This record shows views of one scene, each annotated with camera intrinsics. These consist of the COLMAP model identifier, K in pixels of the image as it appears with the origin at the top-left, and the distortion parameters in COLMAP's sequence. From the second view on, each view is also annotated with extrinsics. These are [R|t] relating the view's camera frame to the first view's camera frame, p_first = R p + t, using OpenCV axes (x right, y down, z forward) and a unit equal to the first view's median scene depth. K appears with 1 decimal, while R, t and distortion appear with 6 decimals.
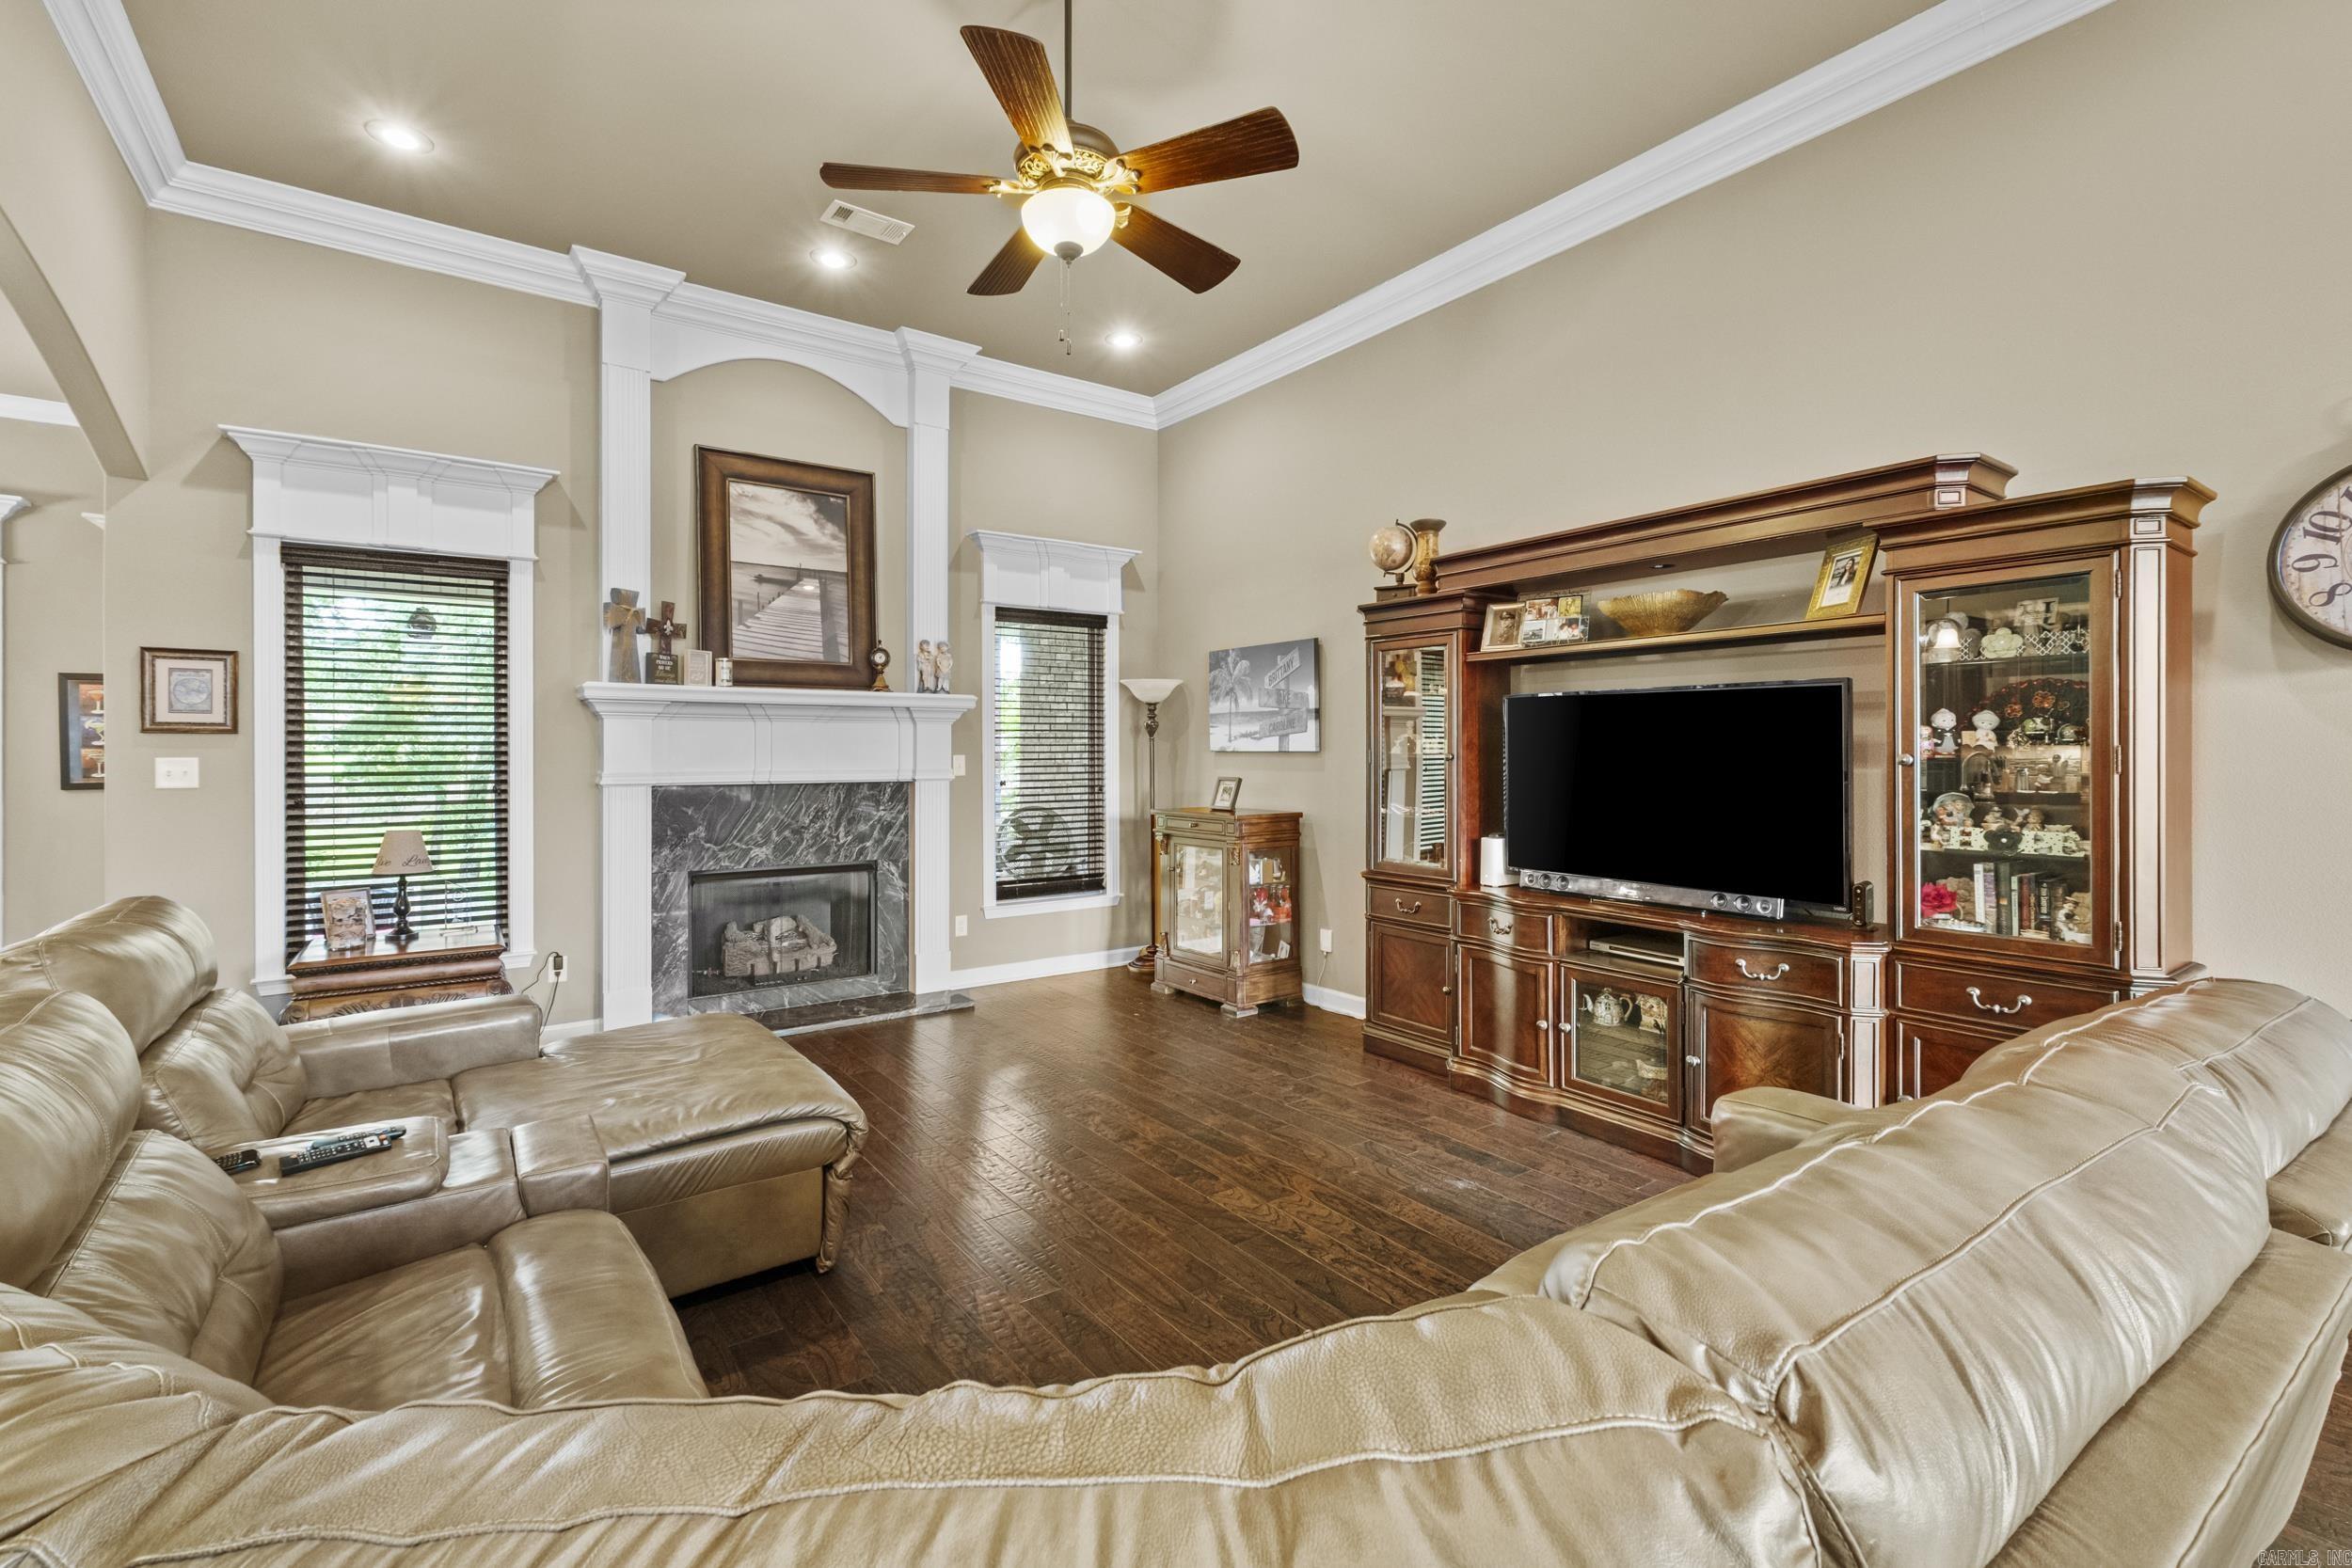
lens RADIAL K [[1017.5, 0, 1165.7], [0, 1017.5, 749.5], [0, 0, 1]] dist [0.001386, 0.000585]
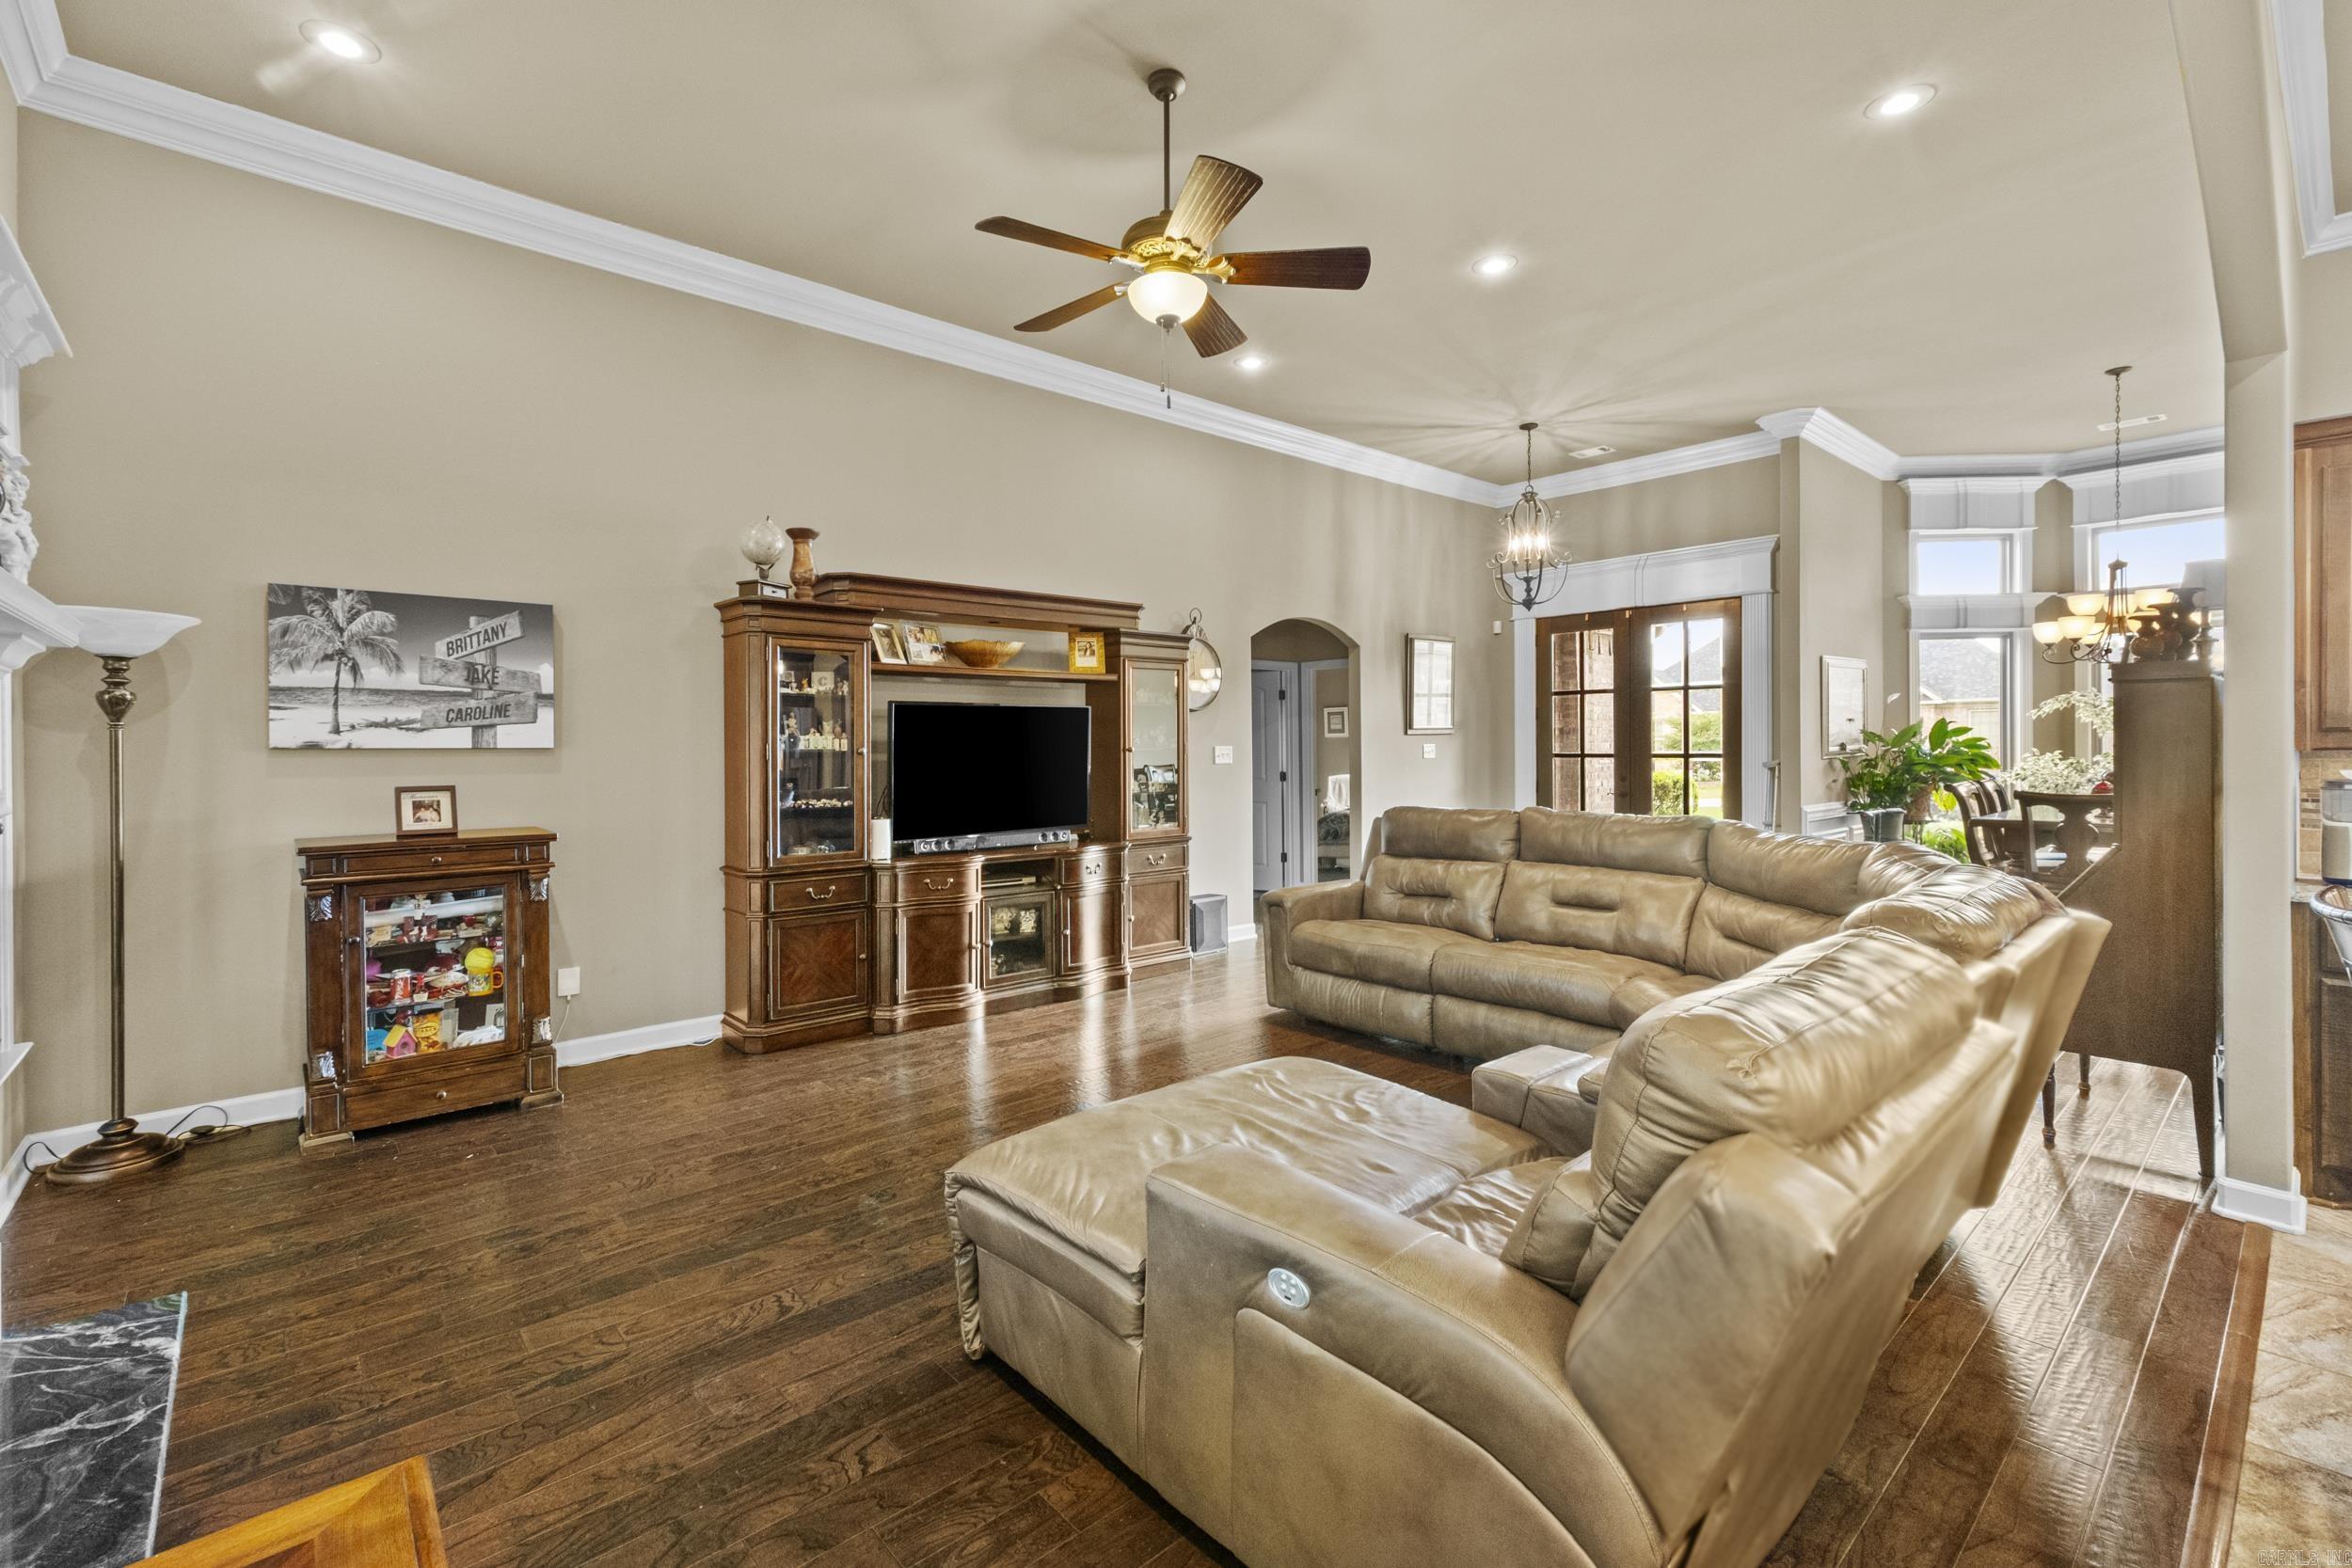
lens RADIAL K [[1019.0, 0, 1150.1], [0, 1019.0, 751.7], [0, 0, 1]] dist [0.001208, 0.000104]
pose [[-0.093898, -0.001701, 0.995580, -0.703803], [0.003483, 0.999992, 0.002037, 0.004919], [-0.995576, 0.003659, -0.093891, 0.625100]]
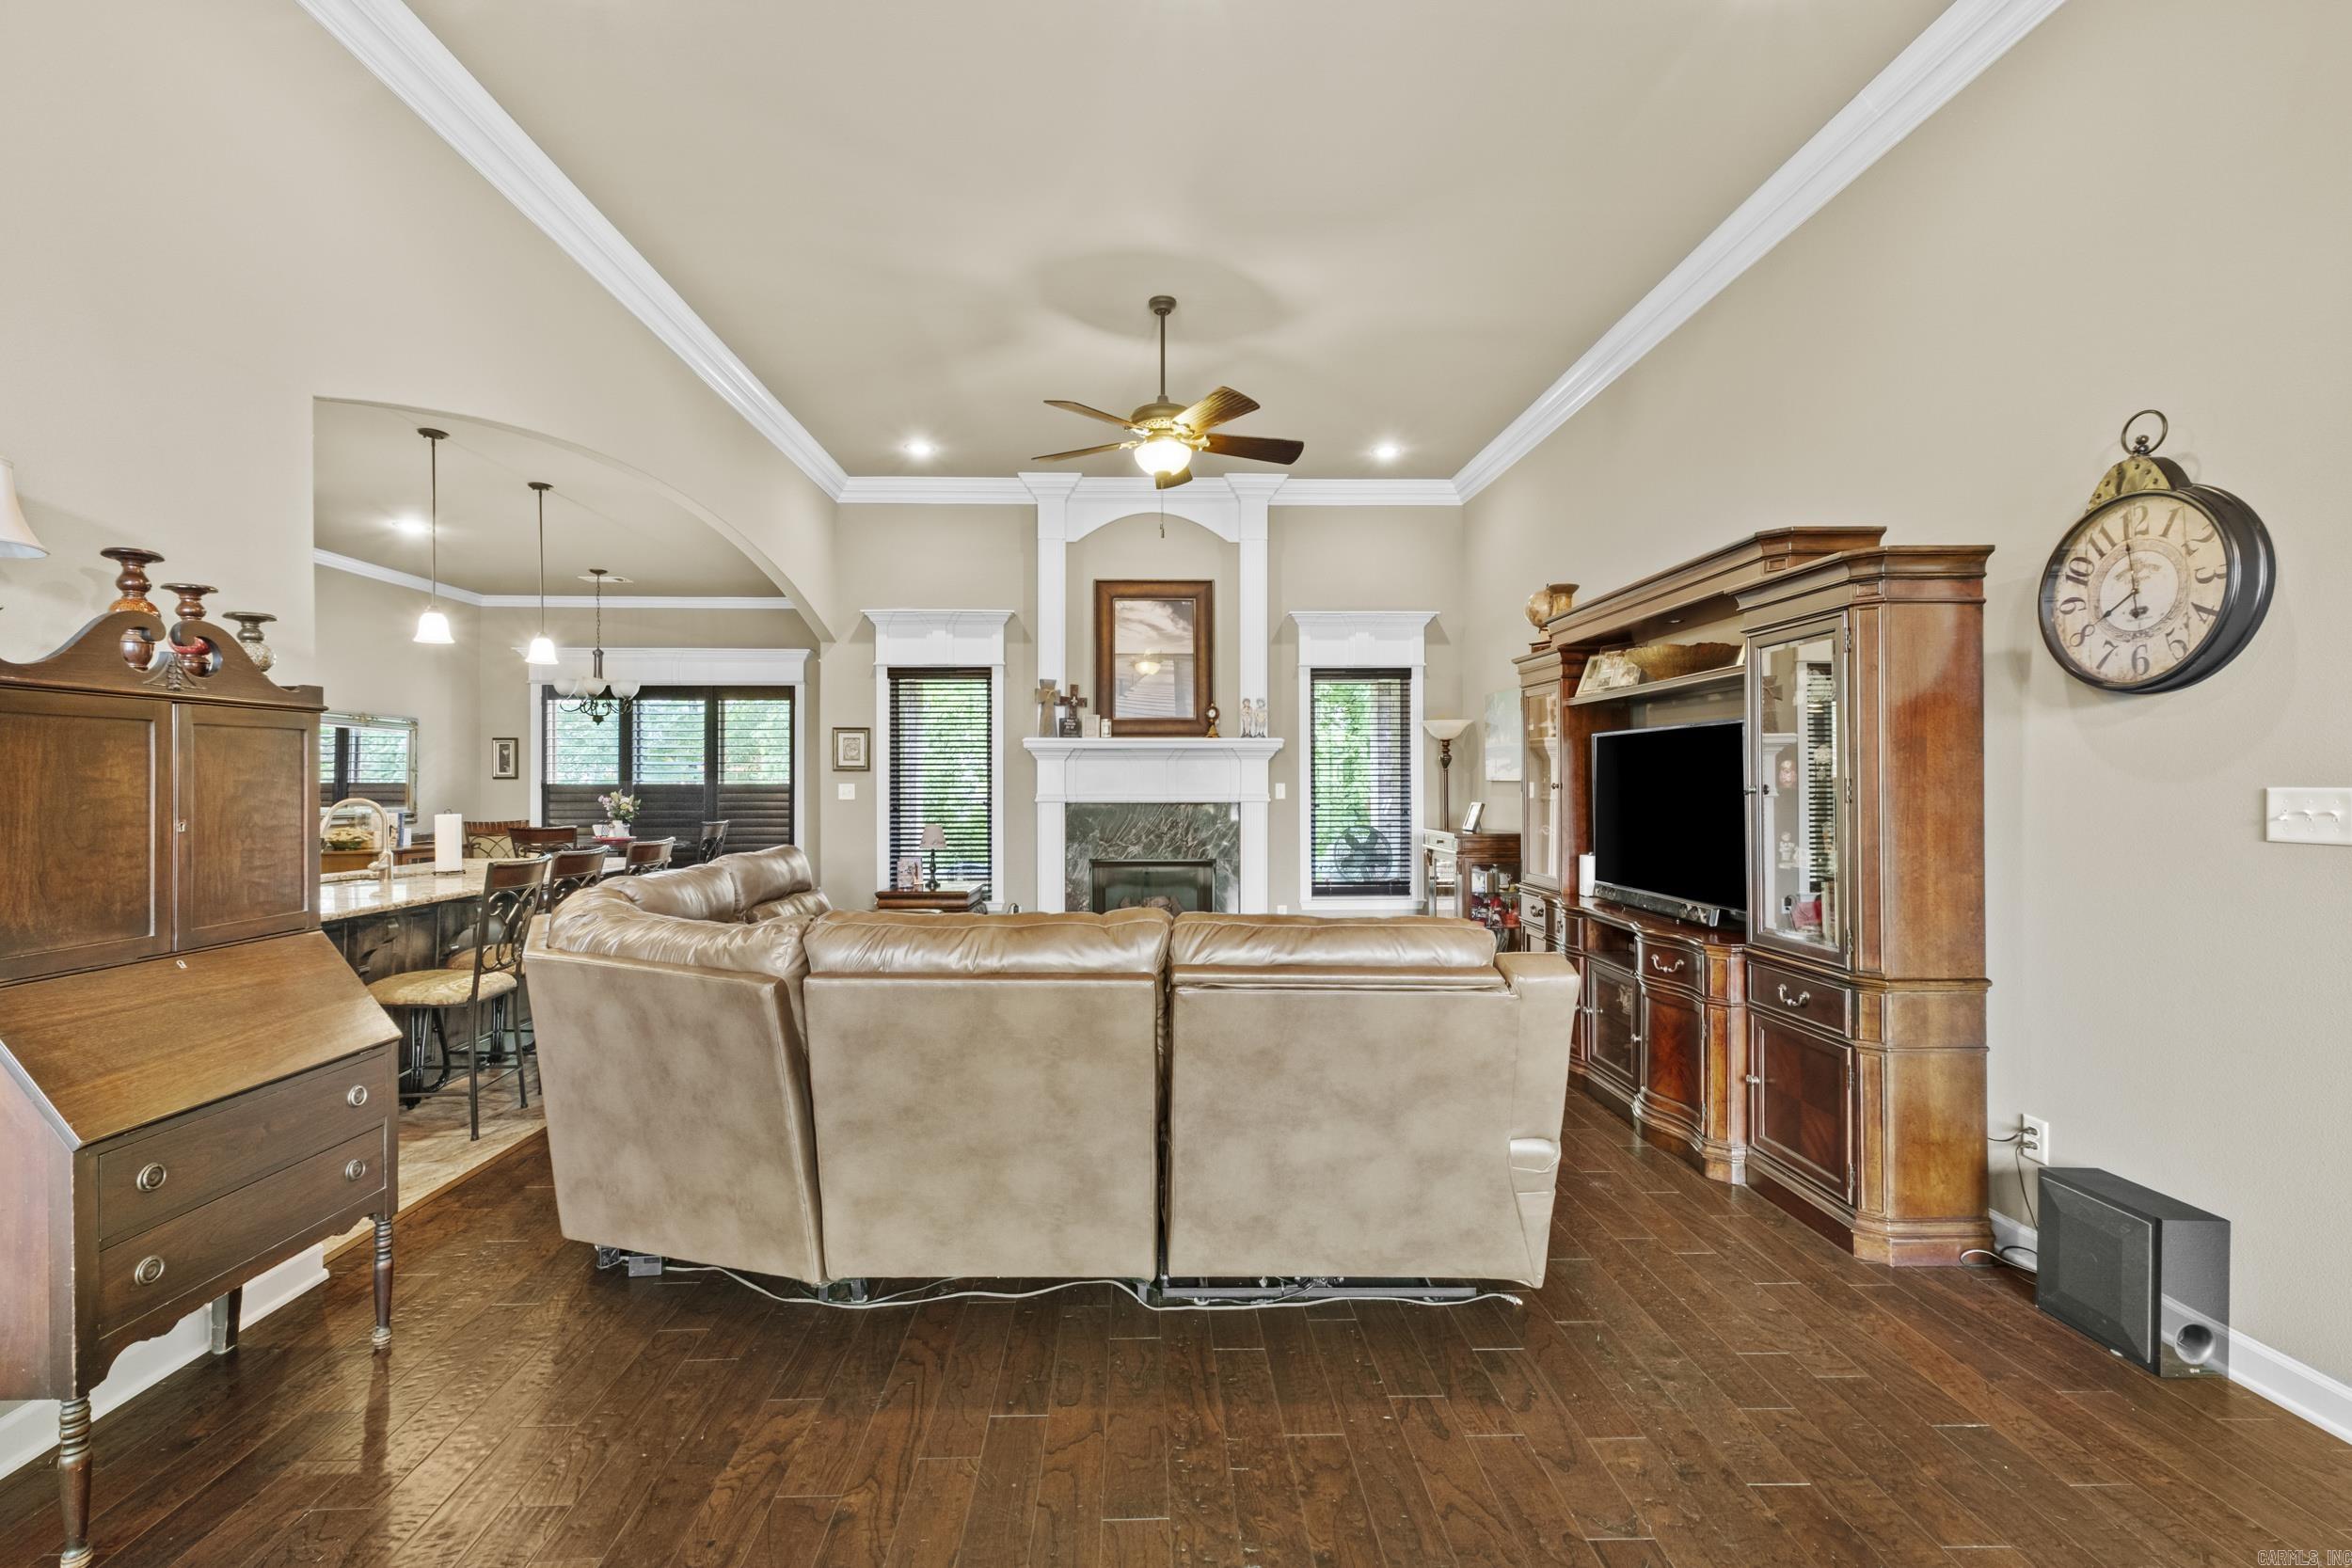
lens RADIAL K [[1014.2, 0, 1158.6], [0, 1014.2, 781.4], [0, 0, 1]] dist [0.001928, 0.000161]
pose [[0.827427, 0.001377, -0.561572, 0.446591], [0.001068, 0.999991, 0.004025, -0.003068], [0.561573, -0.003930, 0.827418, -0.191915]]
